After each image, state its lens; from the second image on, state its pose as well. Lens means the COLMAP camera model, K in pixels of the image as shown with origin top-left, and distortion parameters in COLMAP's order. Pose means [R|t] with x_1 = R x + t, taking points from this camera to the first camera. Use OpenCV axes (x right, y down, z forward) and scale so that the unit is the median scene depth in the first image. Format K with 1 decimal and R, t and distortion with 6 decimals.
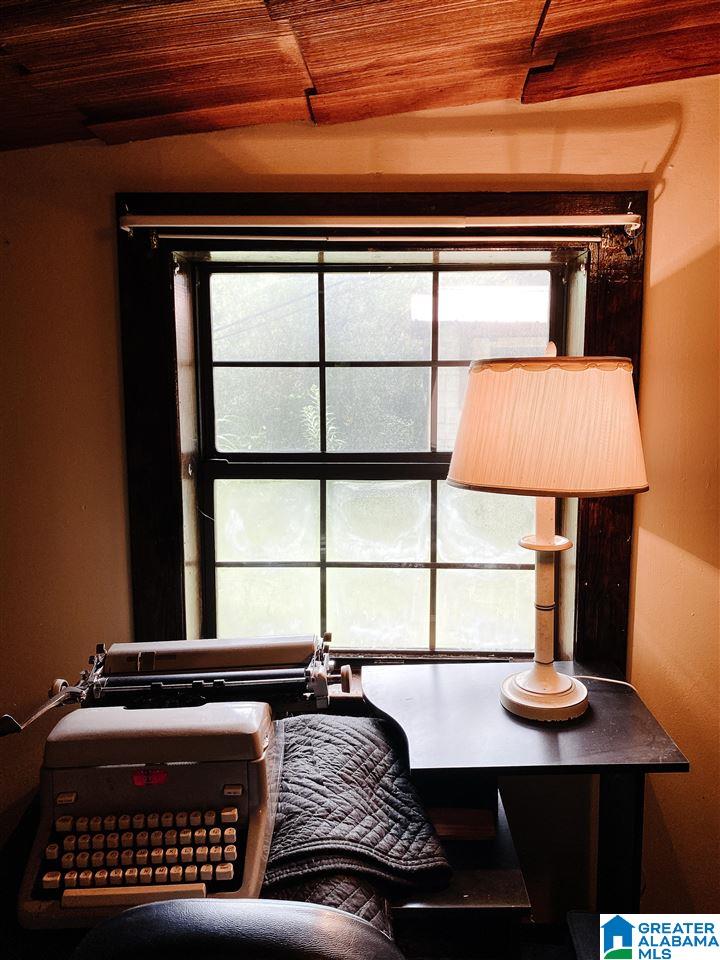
lens RADIAL K [[727.7, 0, 366.4], [0, 727.7, 475.4], [0, 0, 1]] dist [-0.009630, 0.026342]
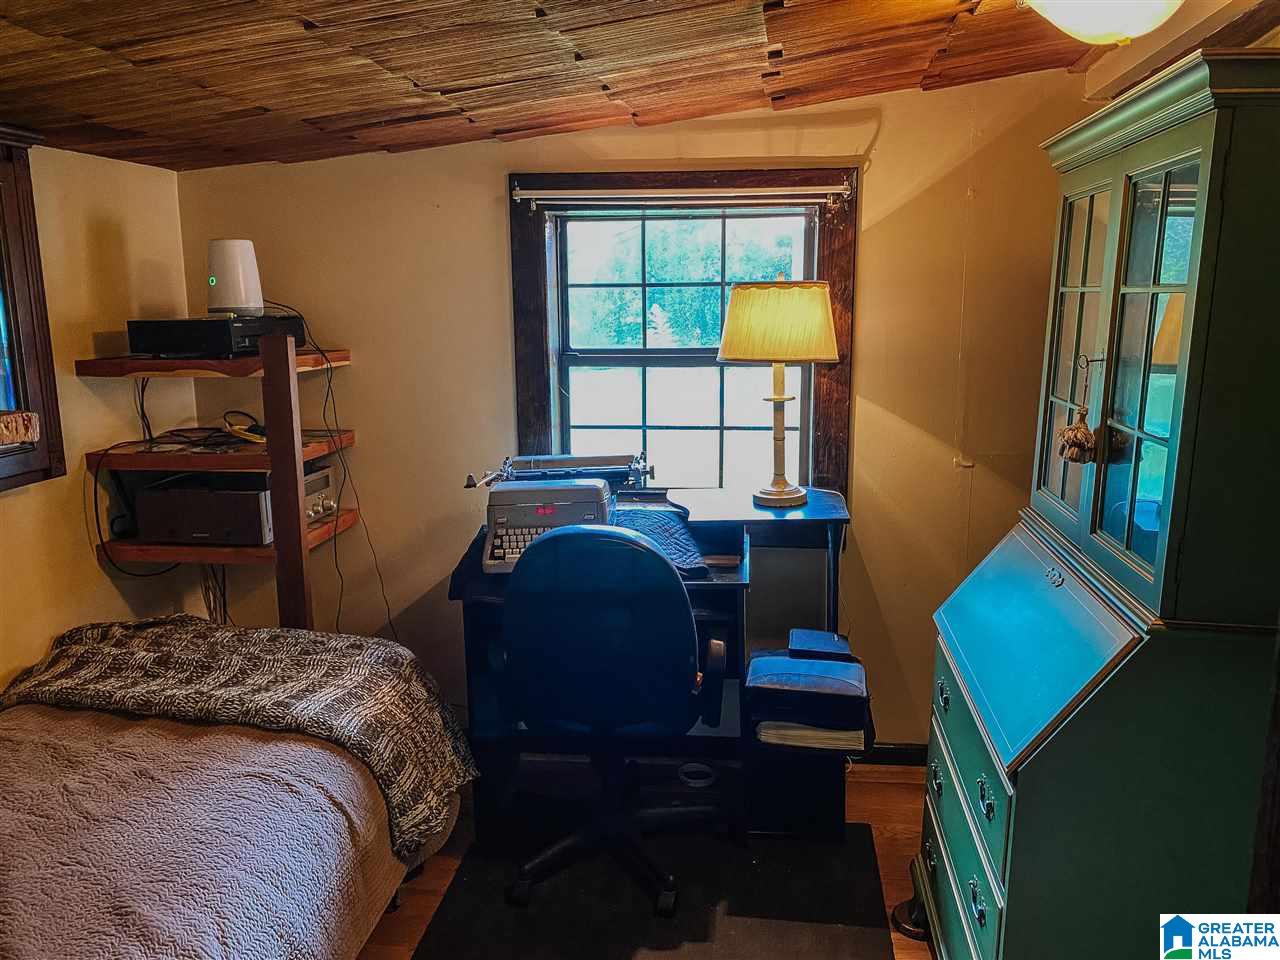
lens RADIAL K [[970.3, 0, 635.5], [0, 970.3, 491.3], [0, 0, 1]] dist [-0.009630, 0.026342]
pose [[0.995501, 0.010852, -0.094127, 0.120639], [-0.004957, 0.998024, 0.062639, 0.148660], [0.094621, -0.061890, 0.993588, -1.041580]]
